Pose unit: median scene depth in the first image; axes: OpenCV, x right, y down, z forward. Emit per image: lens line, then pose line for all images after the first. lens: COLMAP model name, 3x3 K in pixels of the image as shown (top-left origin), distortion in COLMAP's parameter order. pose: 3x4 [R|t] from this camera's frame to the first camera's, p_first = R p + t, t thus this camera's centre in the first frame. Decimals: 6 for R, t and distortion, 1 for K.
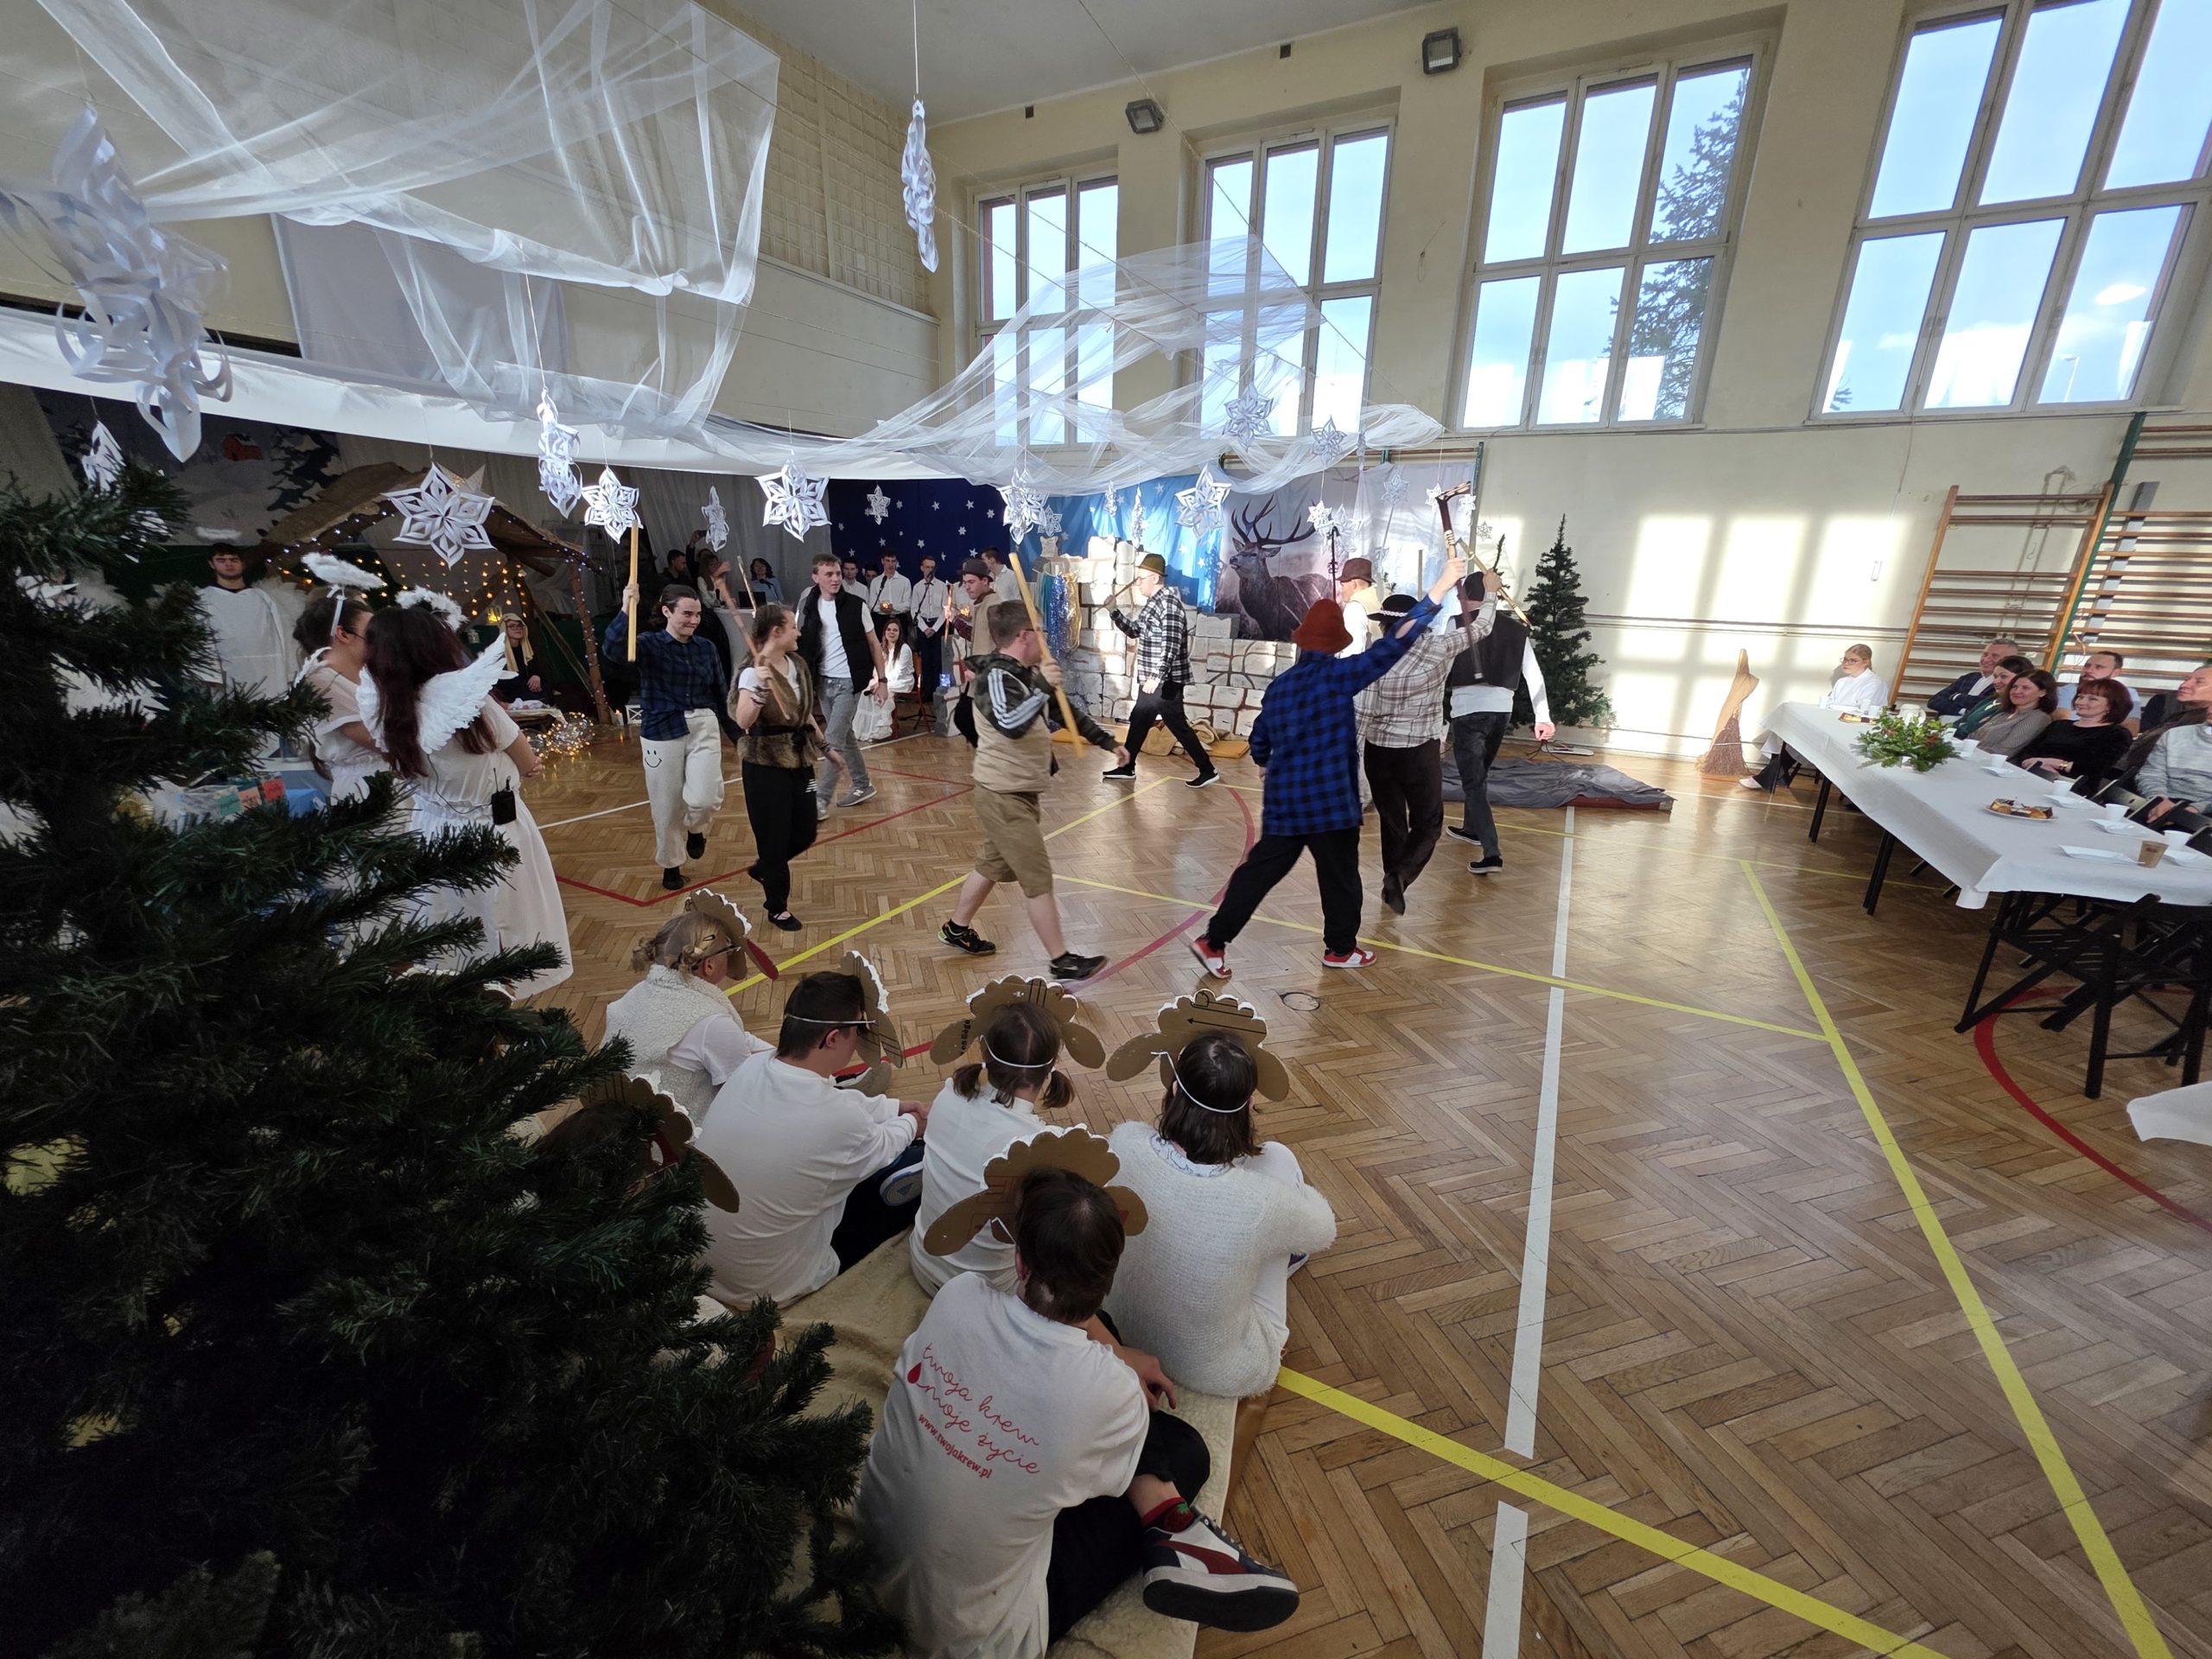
lens RADIAL K [[883.8, 0, 1099.7], [0, 883.8, 835.9], [0, 0, 1]] dist [0.001721, 0.000515]
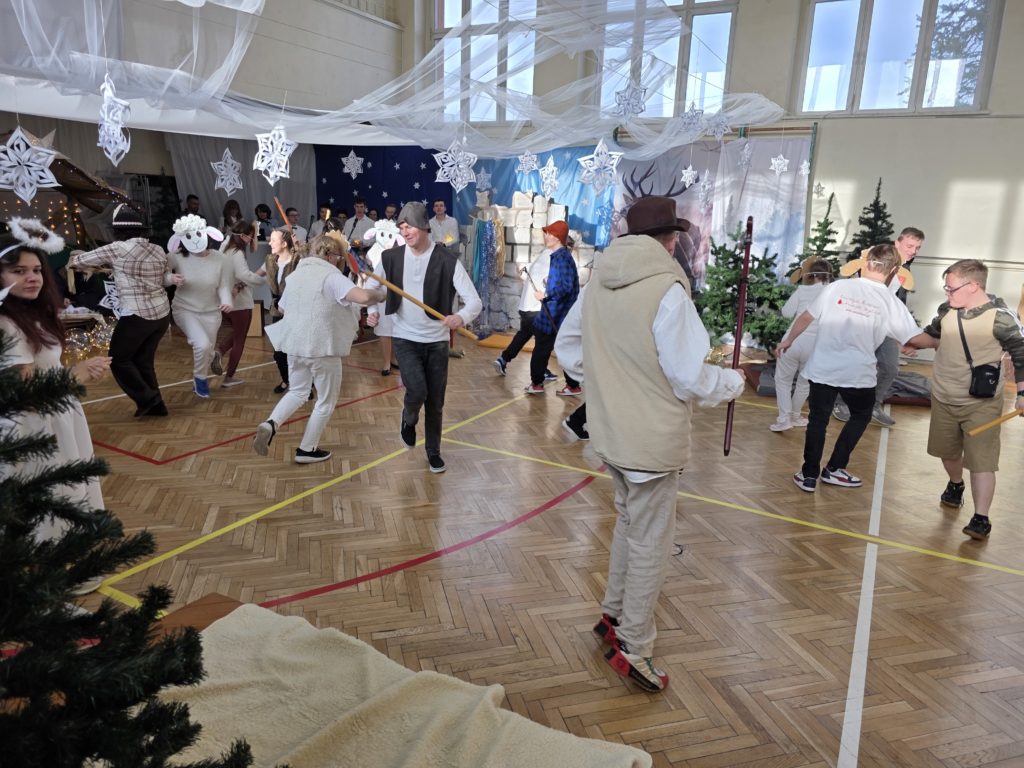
lens RADIAL K [[693.9, 0, 505.1], [0, 693.9, 381.9], [0, 0, 1]] dist [0.057833, -0.050062]
pose [[0.999549, 0.021845, -0.020607, 0.005572], [-0.023073, 0.997850, -0.061341, 0.009413], [0.019223, 0.061789, 0.997904, -0.017001]]
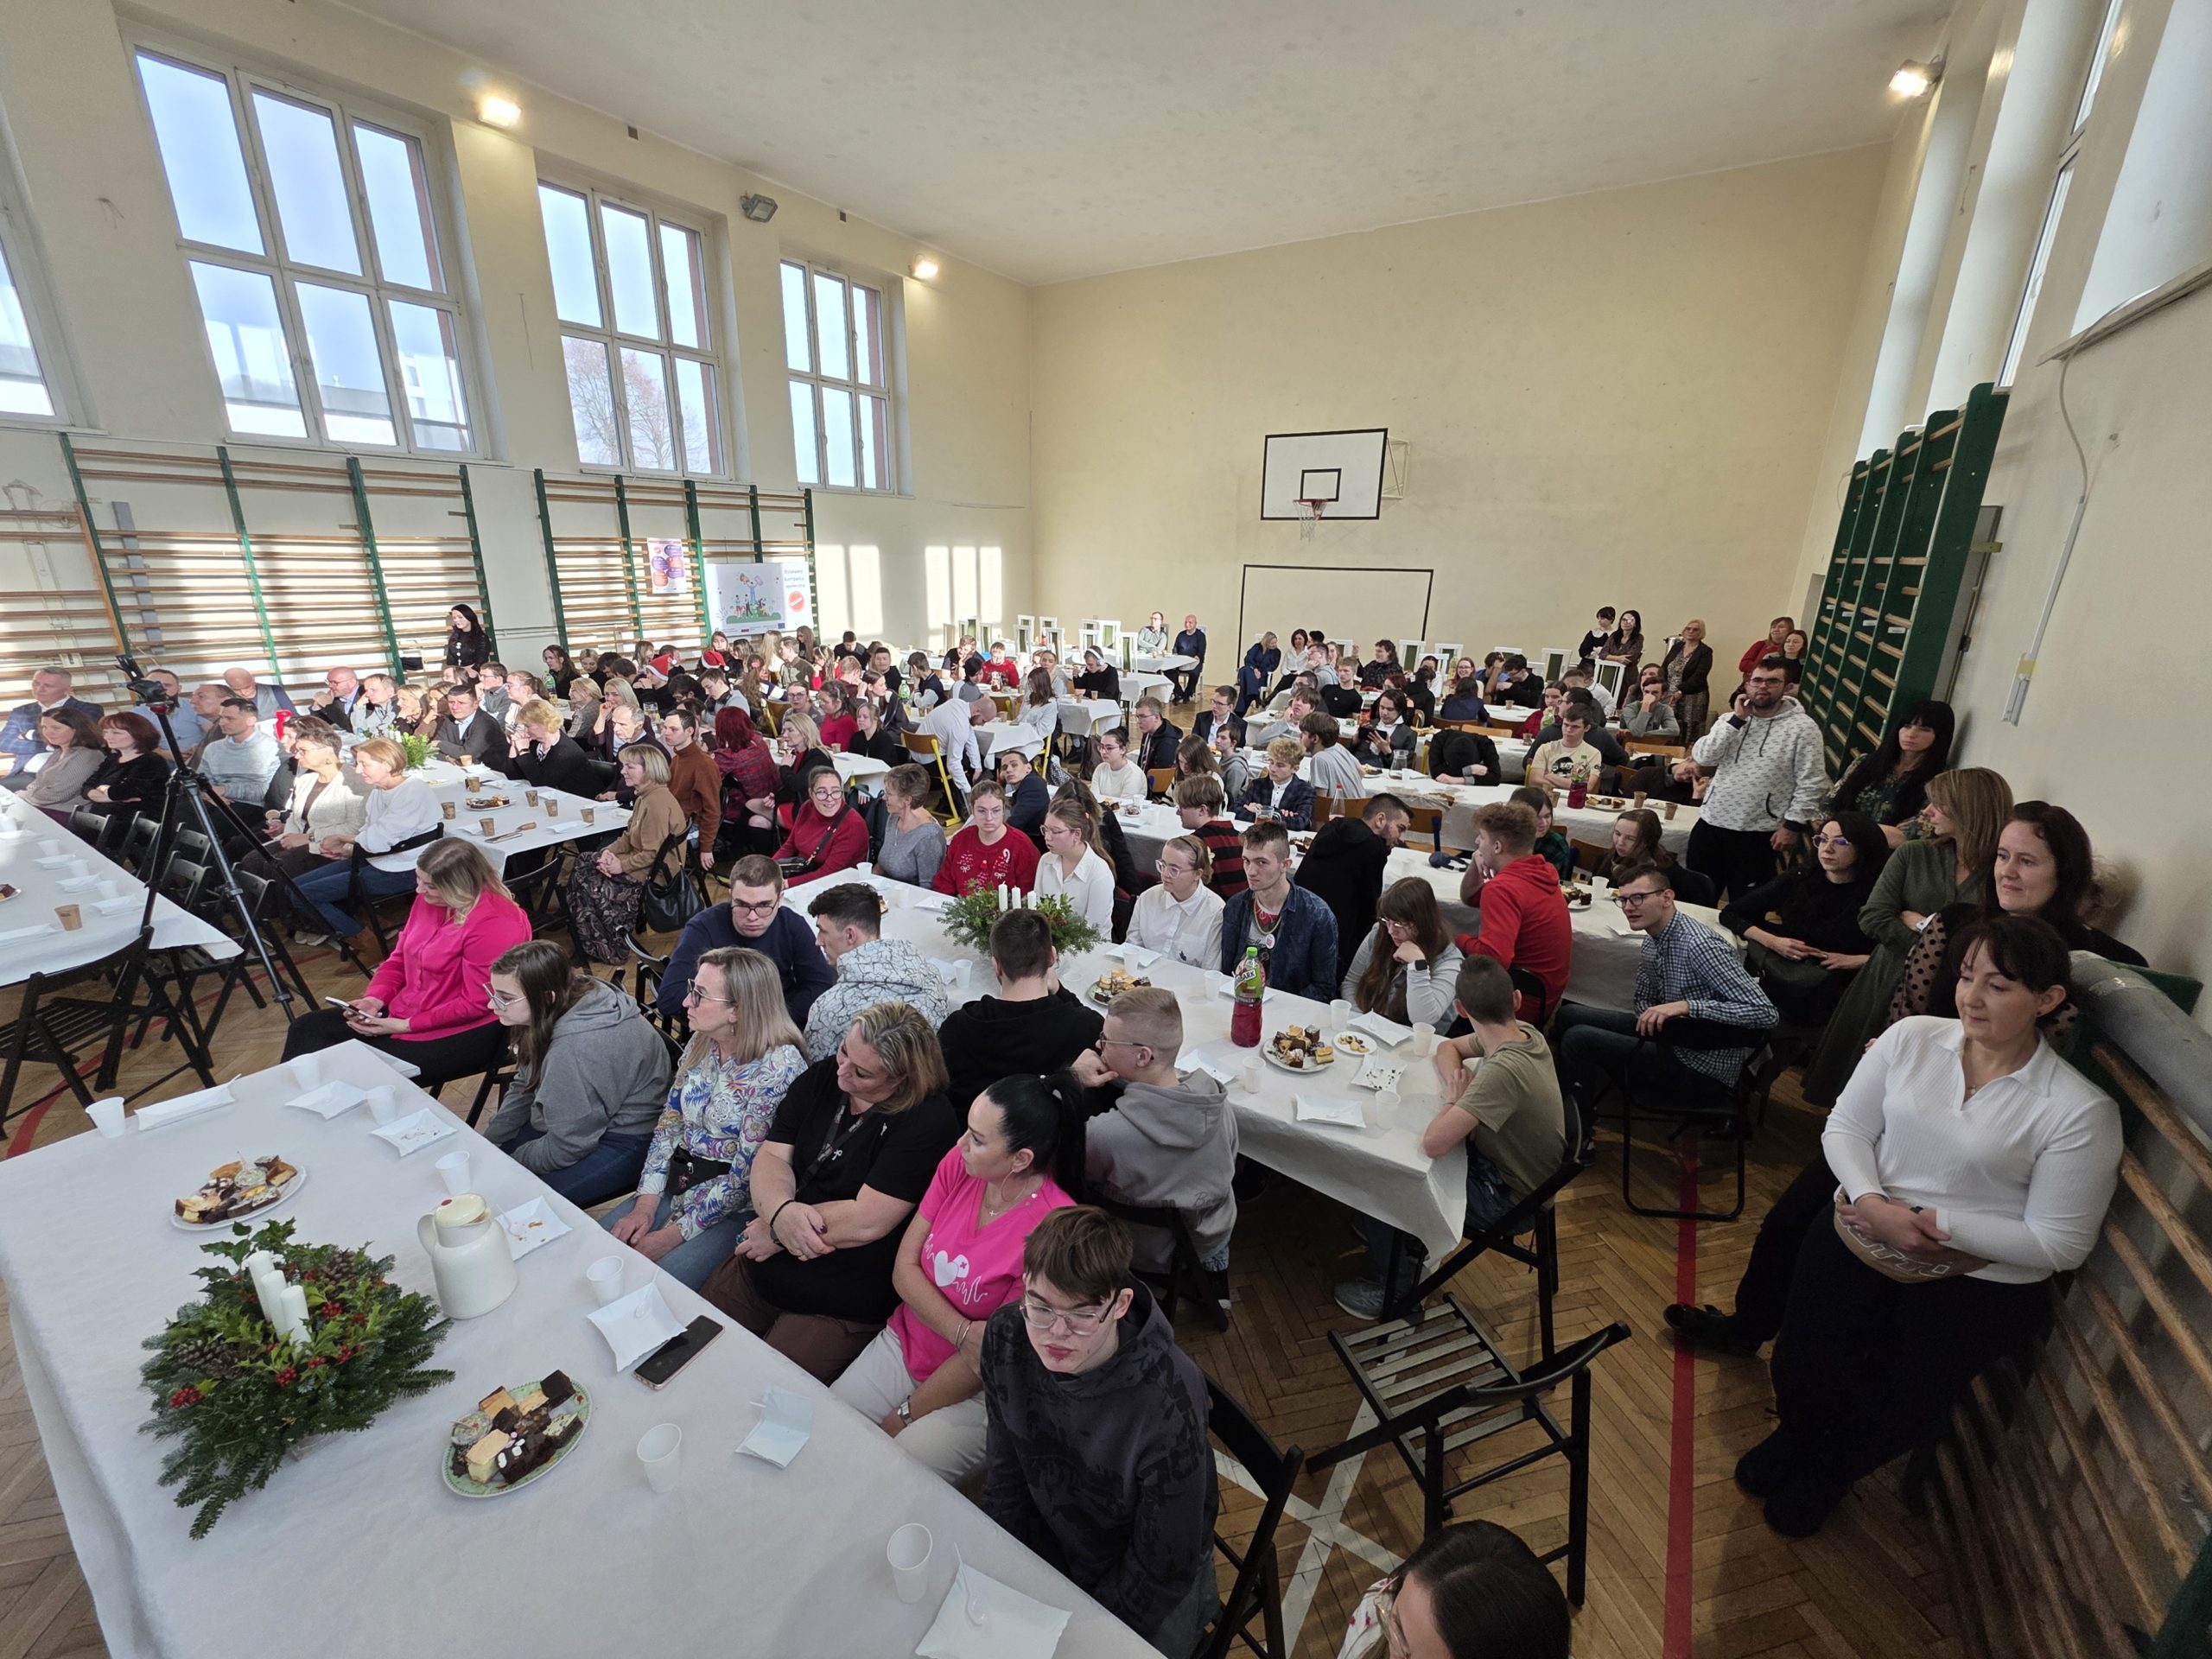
lens RADIAL K [[883.8, 0, 1099.7], [0, 883.8, 835.9], [0, 0, 1]] dist [0.001721, 0.000515]
pose [[0.085665, -0.300920, 0.949794, -1.047151], [0.327371, 0.908869, 0.258428, -0.172594], [-0.941005, 0.288797, 0.176371, 0.498145]]
